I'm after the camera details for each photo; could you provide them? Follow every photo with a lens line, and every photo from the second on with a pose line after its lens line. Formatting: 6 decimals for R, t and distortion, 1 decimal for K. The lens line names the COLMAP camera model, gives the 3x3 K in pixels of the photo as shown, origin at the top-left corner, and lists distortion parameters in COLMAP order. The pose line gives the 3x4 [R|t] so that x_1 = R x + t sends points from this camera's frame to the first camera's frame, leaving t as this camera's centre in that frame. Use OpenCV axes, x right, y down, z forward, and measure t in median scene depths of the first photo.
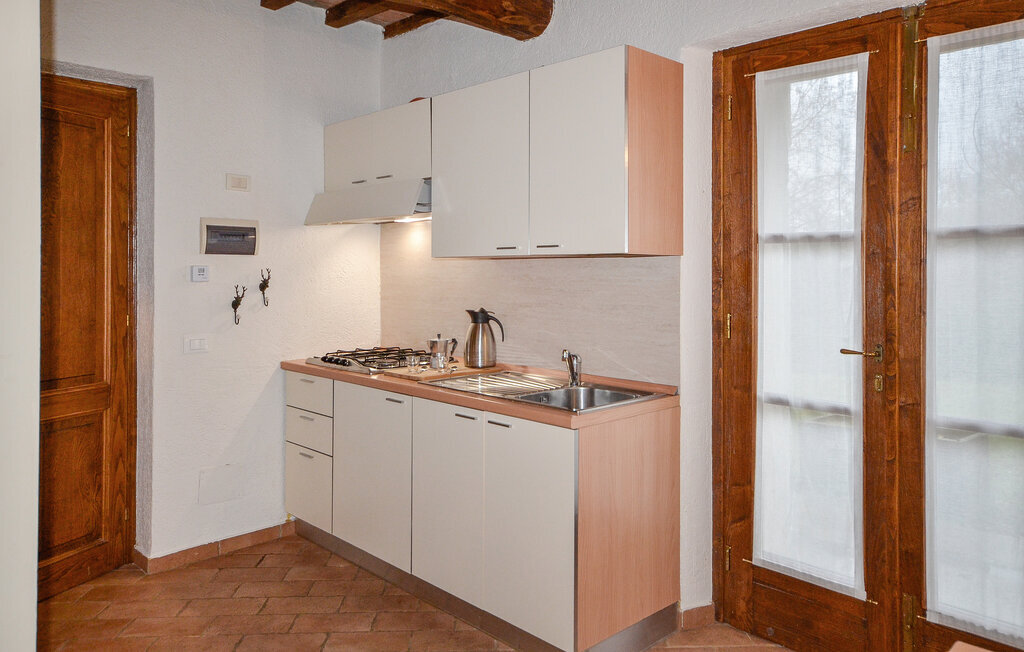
lens RADIAL K [[746.6, 0, 532.1], [0, 746.6, 271.6], [0, 0, 1]] dist [0.015488, 0.006140]
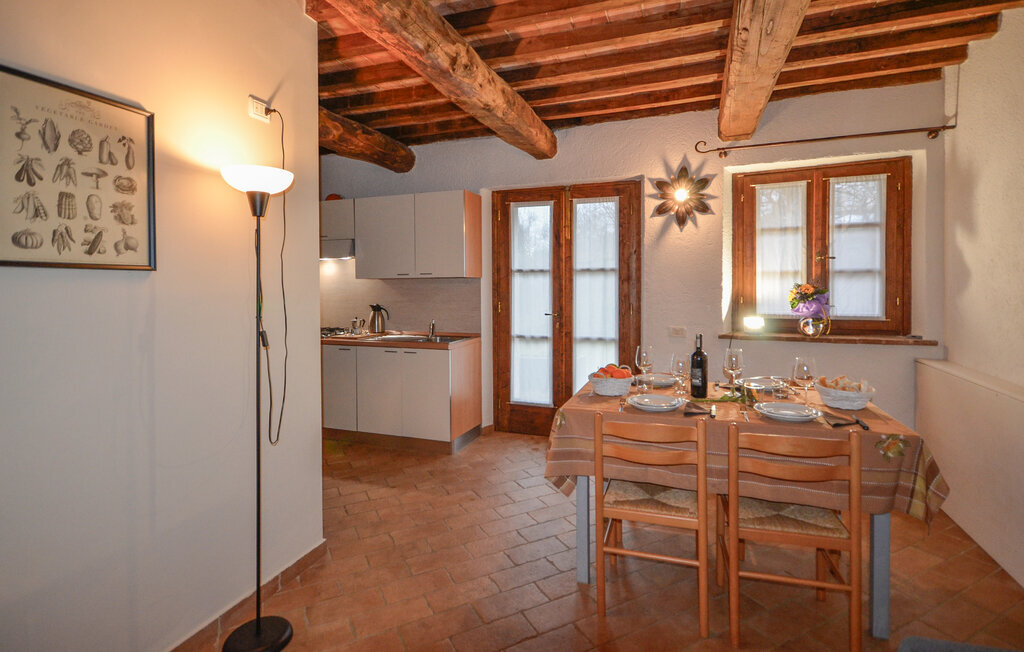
lens RADIAL K [[582.4, 0, 511.5], [0, 582.4, 325.7], [0, 0, 1]] dist [-0.002921, -0.000041]
pose [[0.919182, -0.035565, 0.392224, -0.441442], [0.010011, 0.997702, 0.067006, 0.007283], [-0.393706, -0.057664, 0.917426, -0.737174]]
